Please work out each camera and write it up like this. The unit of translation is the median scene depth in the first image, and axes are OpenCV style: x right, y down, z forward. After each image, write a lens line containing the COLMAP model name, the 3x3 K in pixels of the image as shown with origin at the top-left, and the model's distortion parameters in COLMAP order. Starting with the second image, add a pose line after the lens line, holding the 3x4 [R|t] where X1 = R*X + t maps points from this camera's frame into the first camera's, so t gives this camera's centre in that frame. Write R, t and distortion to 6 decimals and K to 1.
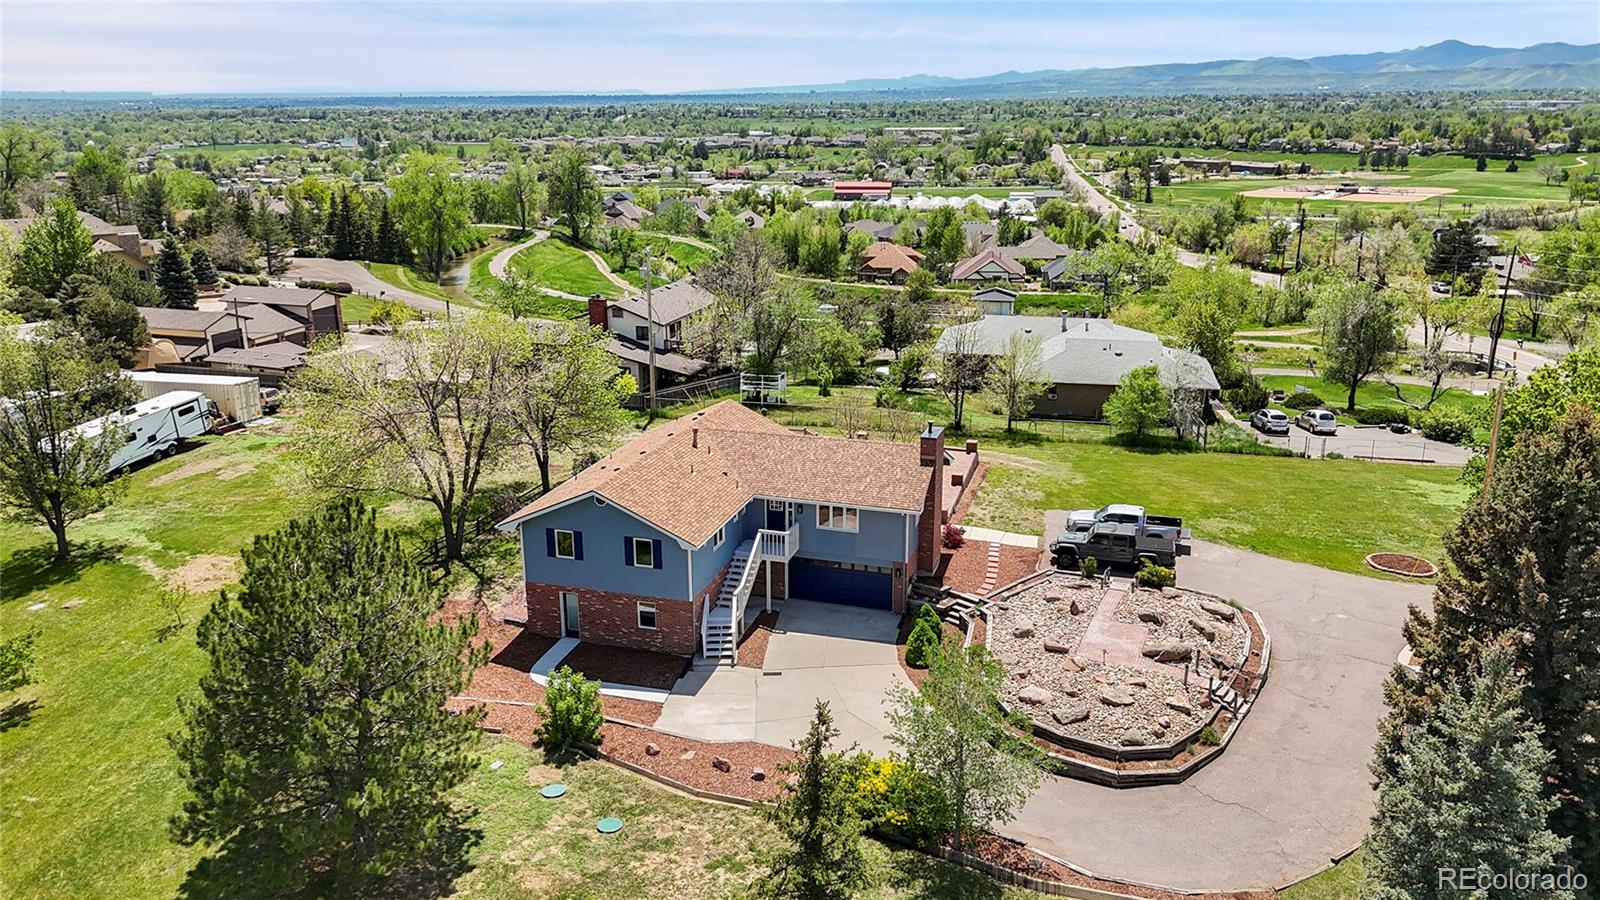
lens RADIAL K [[1188.5, 0, 800.0], [0, 1188.5, 450.0], [0, 0, 1]] dist [0.073908, -0.065065]
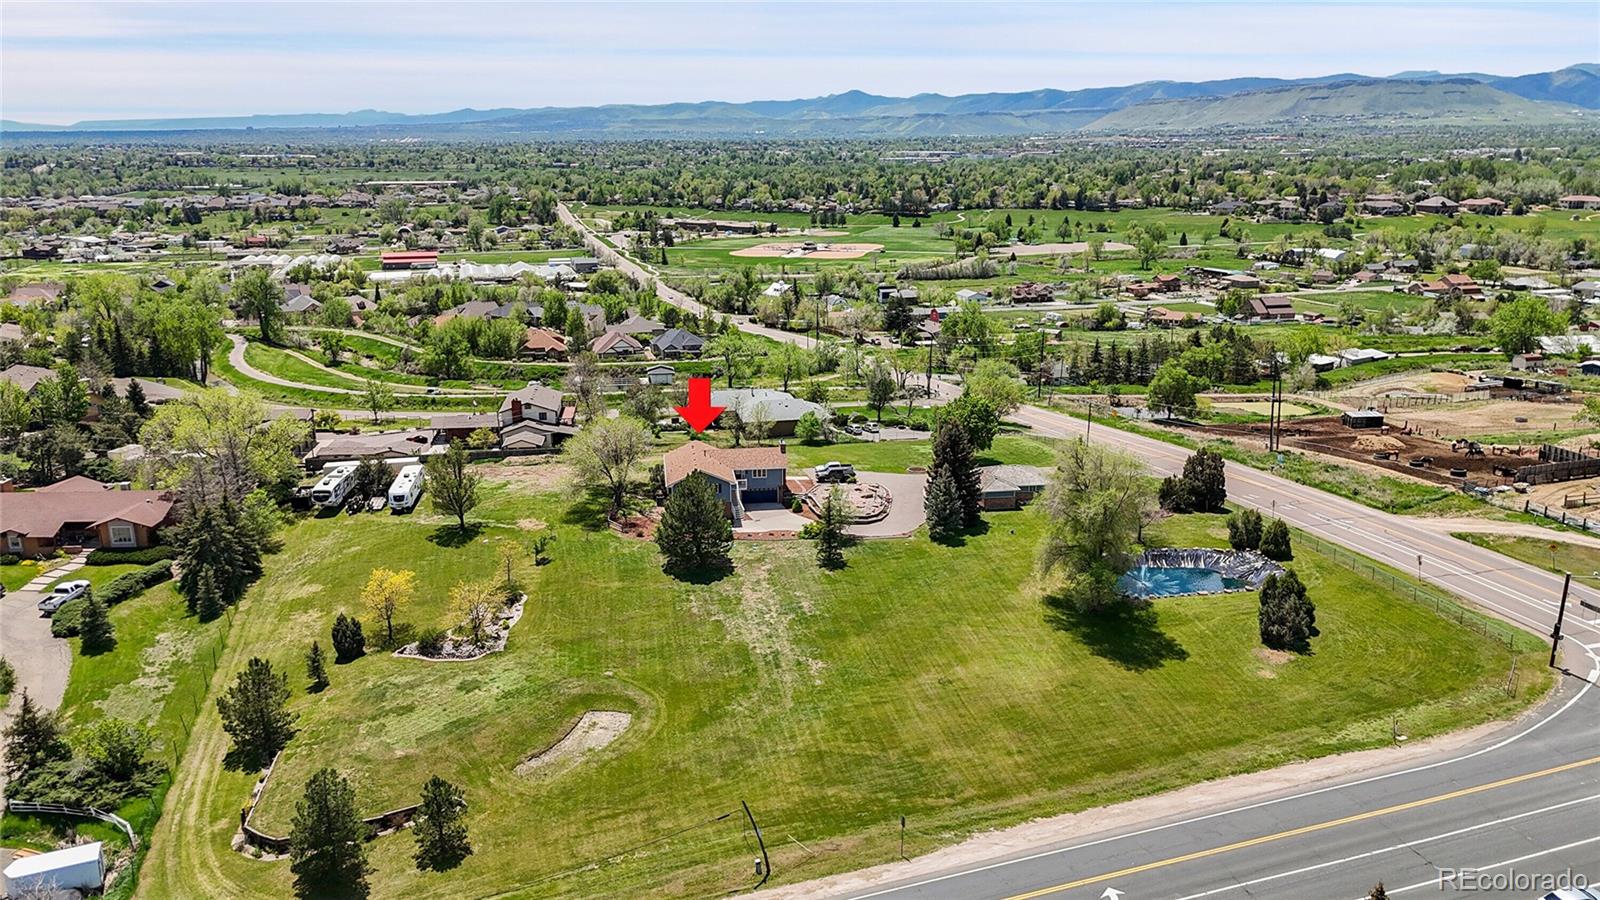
lens RADIAL K [[1188.5, 0, 800.0], [0, 1188.5, 450.0], [0, 0, 1]] dist [0.073908, -0.065065]
pose [[0.909815, -0.106660, 0.401074, -0.071911], [0.118303, 0.992968, -0.004297, 0.001552], [-0.397796, 0.051357, 0.916035, -0.121509]]
